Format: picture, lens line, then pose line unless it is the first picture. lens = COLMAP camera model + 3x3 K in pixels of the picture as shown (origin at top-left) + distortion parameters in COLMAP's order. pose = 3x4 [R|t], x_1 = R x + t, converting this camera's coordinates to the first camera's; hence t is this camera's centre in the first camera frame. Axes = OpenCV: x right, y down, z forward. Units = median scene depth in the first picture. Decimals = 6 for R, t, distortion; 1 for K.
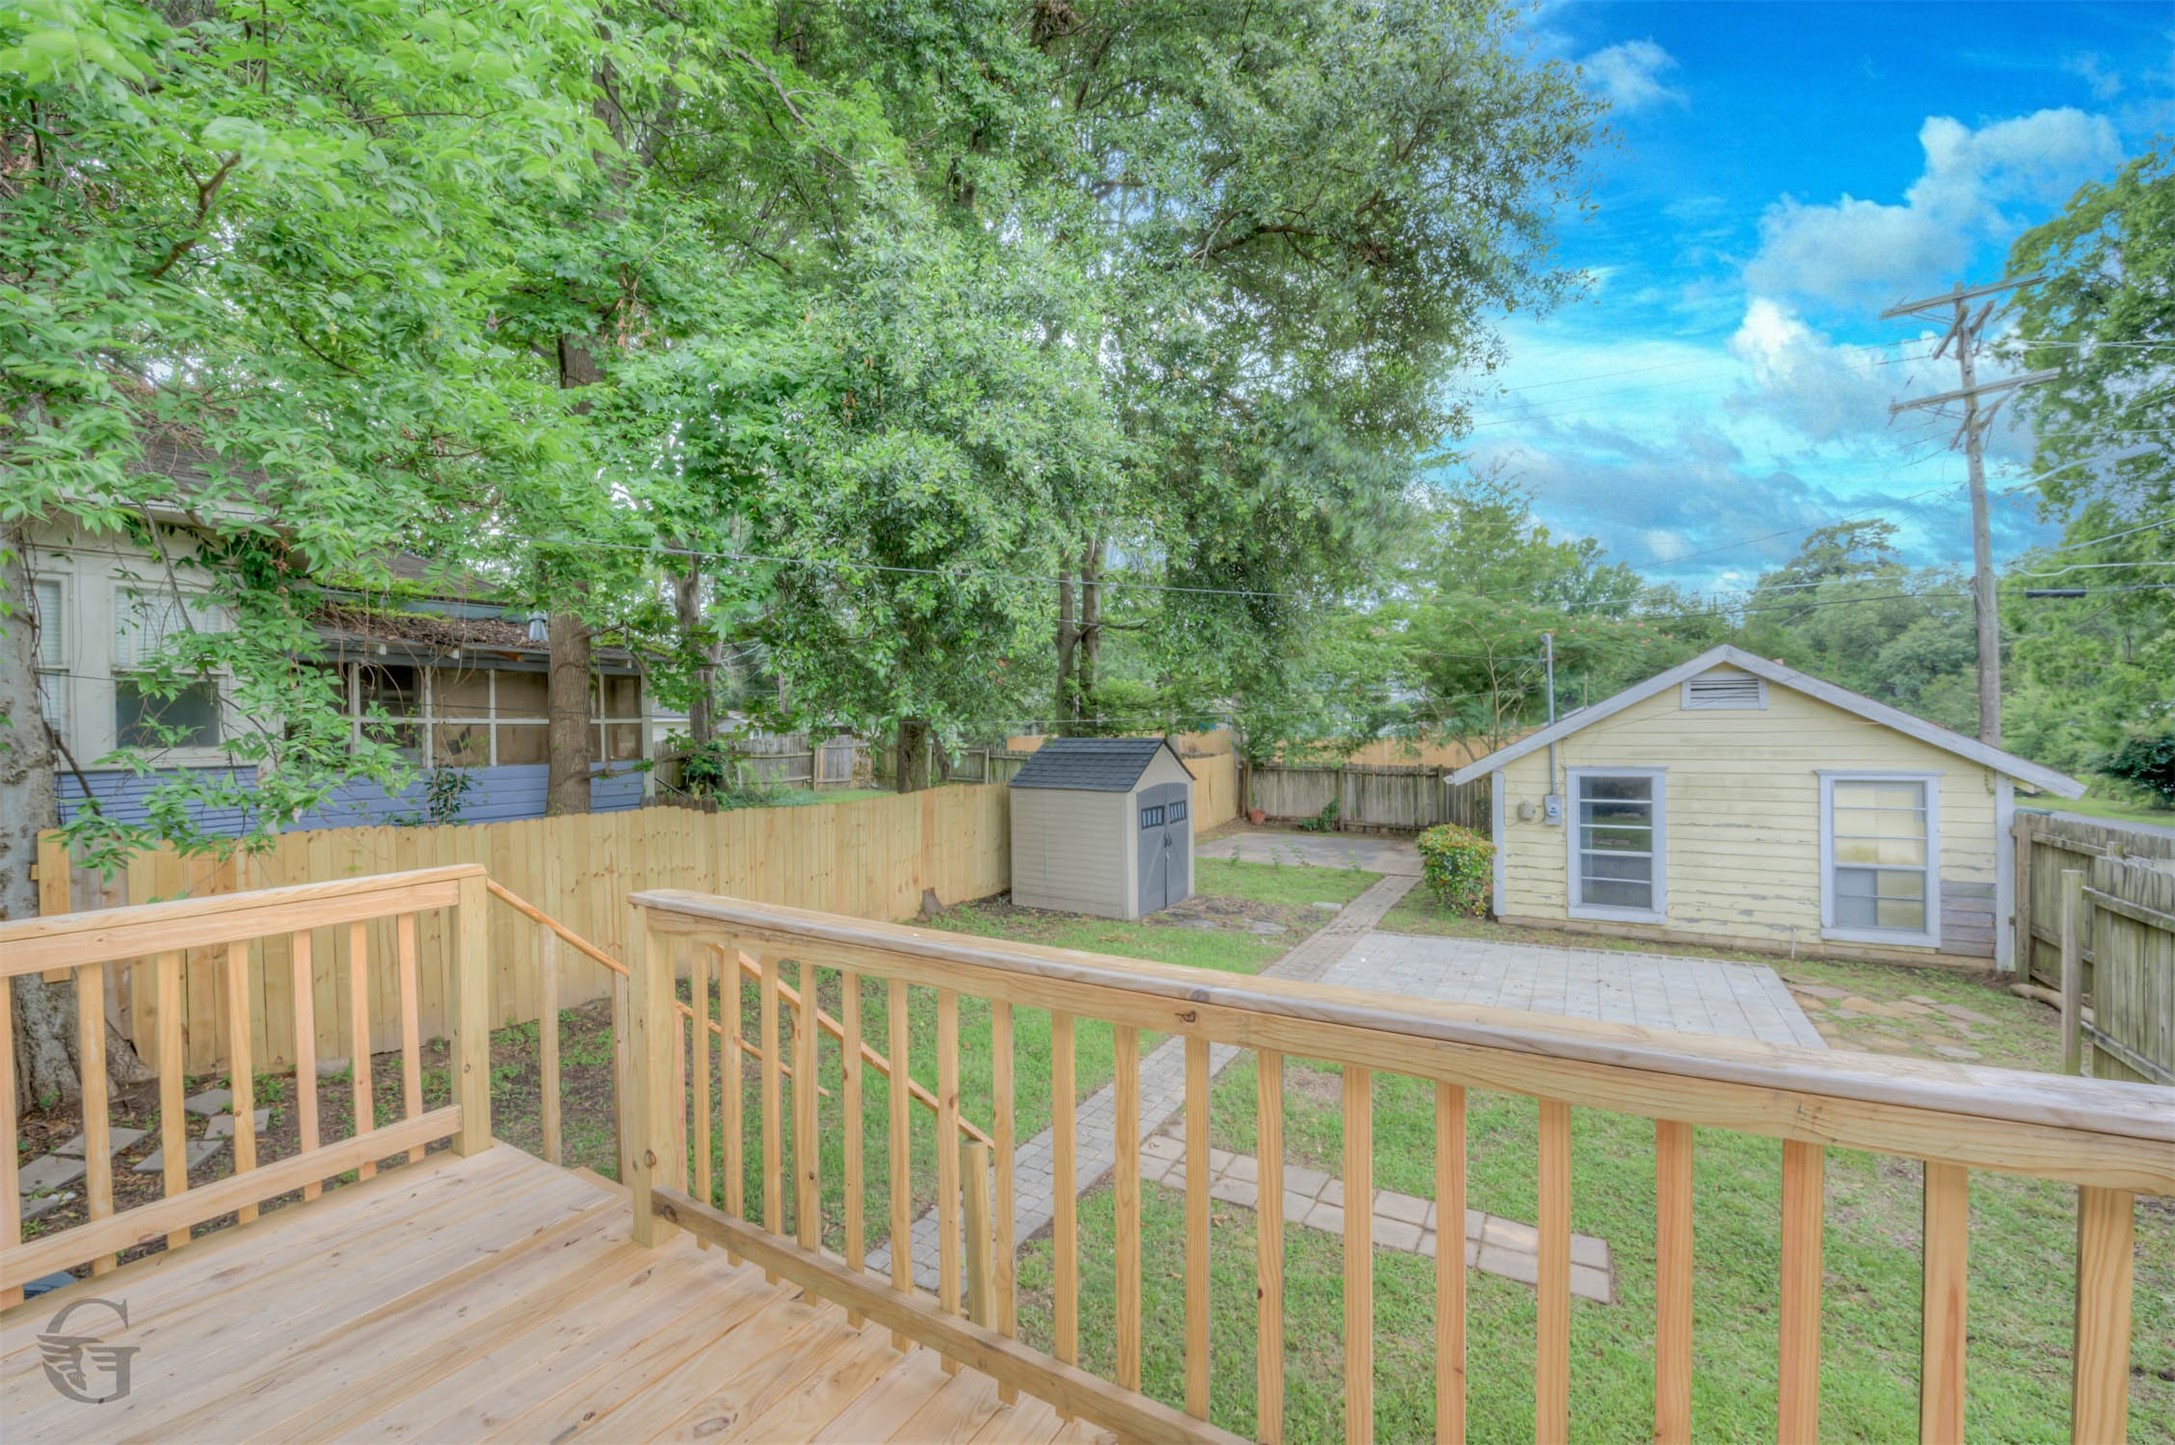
lens RADIAL K [[867.2, 0, 1087.5], [0, 867.2, 722.5], [0, 0, 1]] dist [-0.011329, -0.010355]
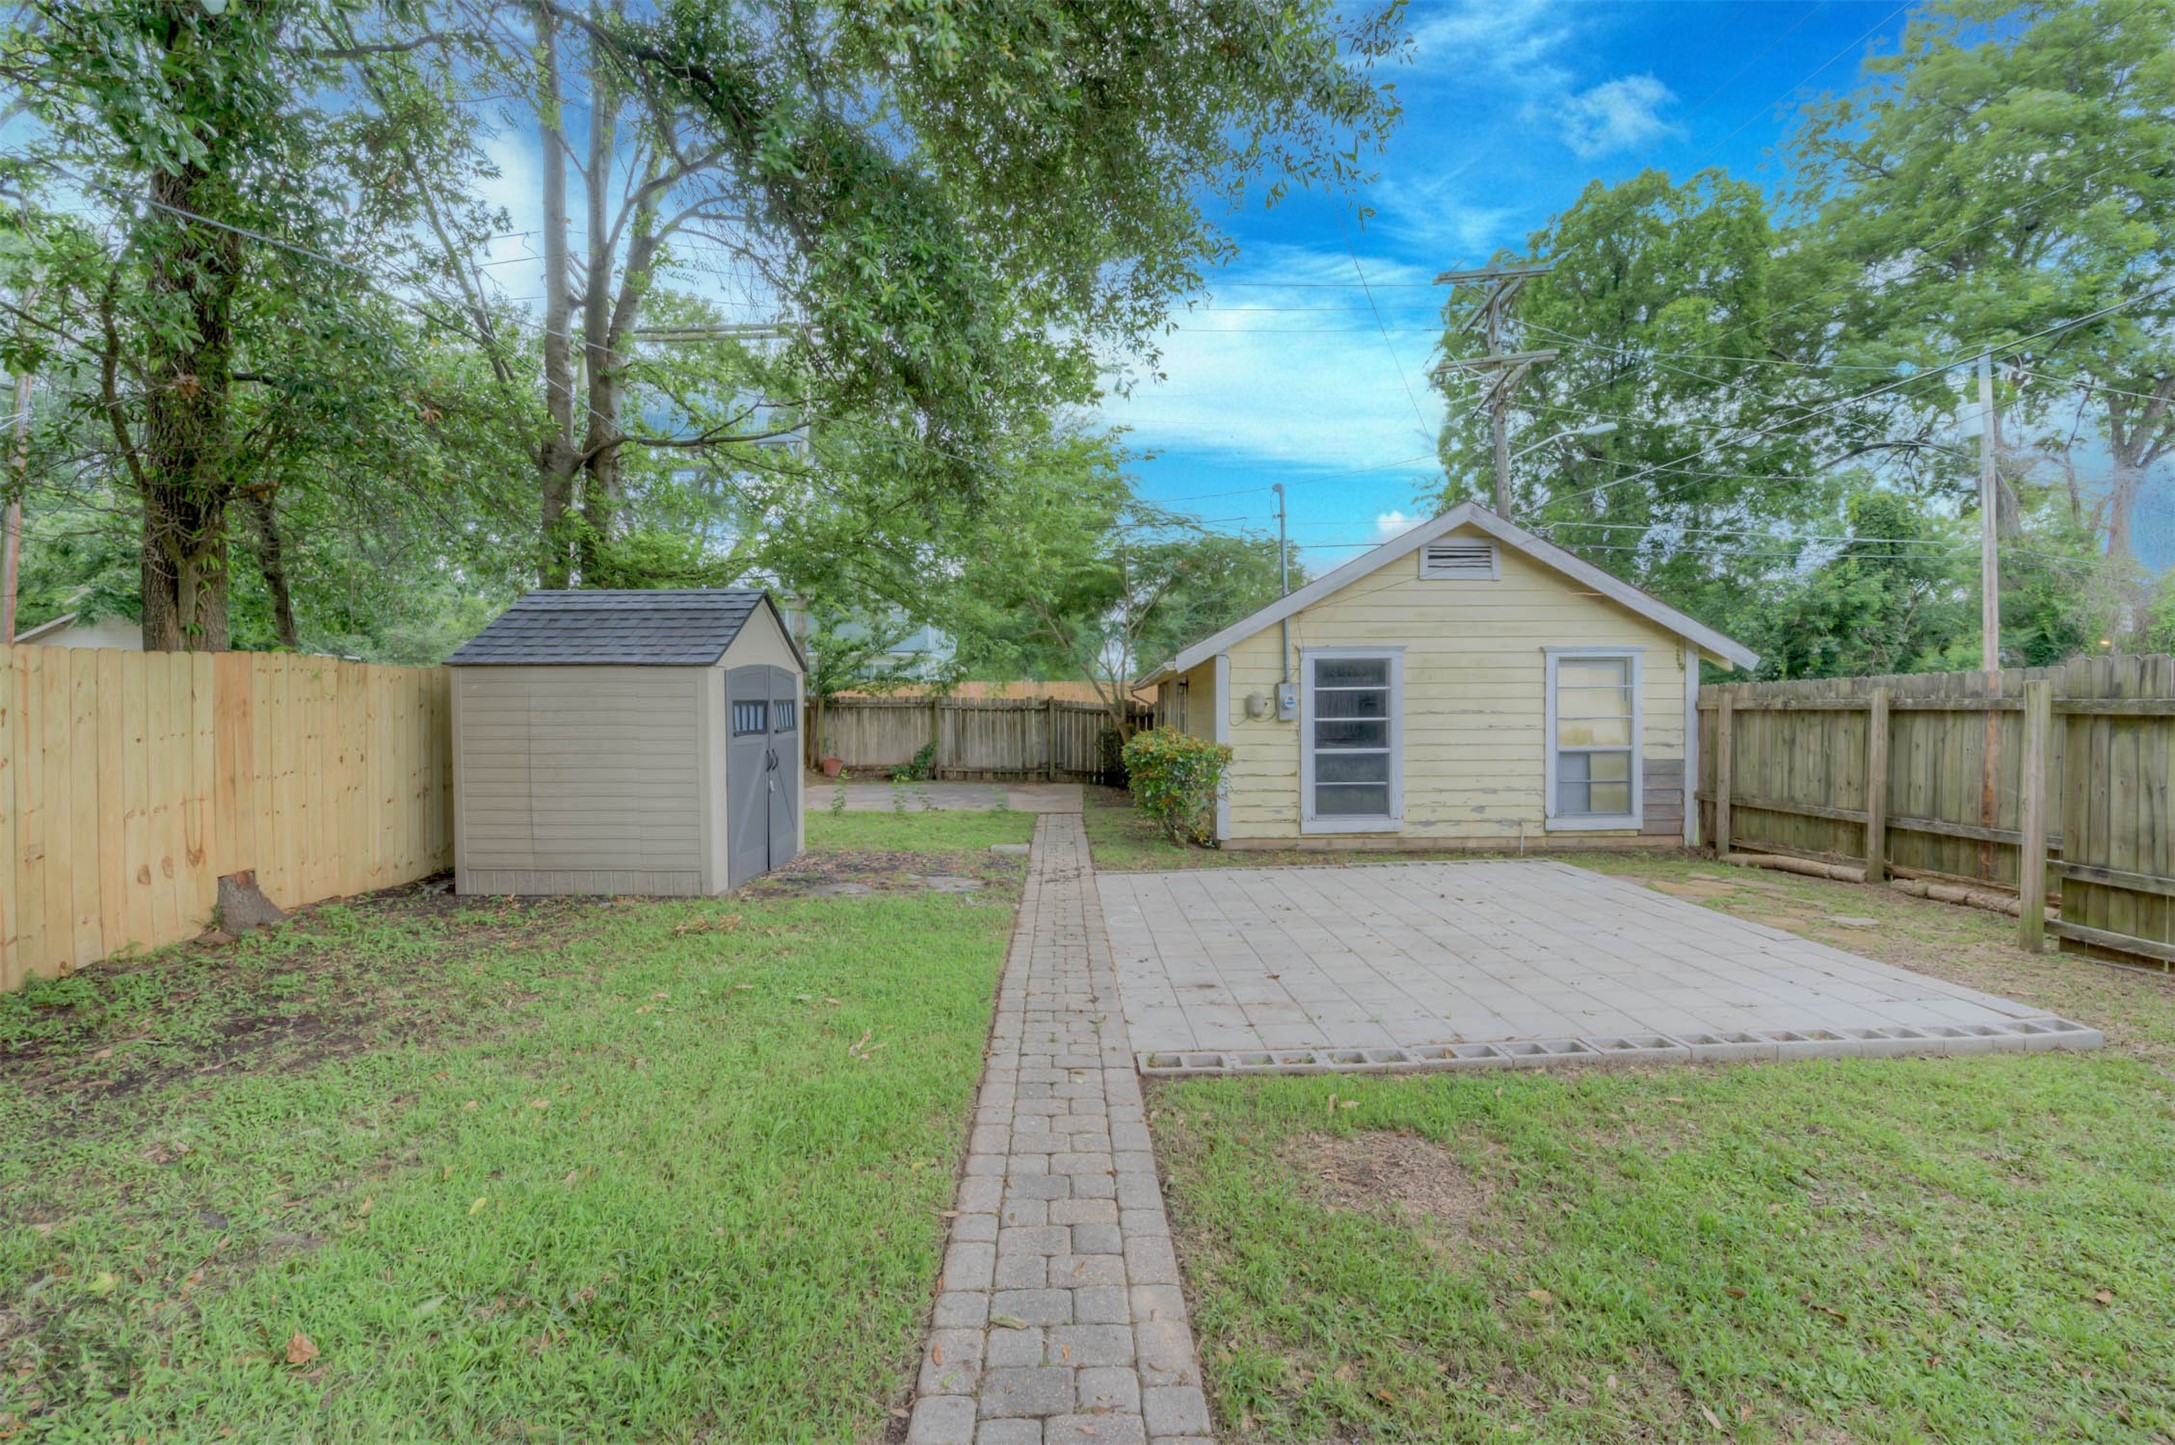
lens RADIAL K [[867.2, 0, 1087.5], [0, 867.2, 722.5], [0, 0, 1]] dist [-0.011329, -0.010355]
pose [[0.846535, -0.001961, 0.532329, -0.046795], [-0.005002, 0.999920, 0.011639, 0.113604], [-0.532309, -0.012516, 0.846457, 0.421635]]
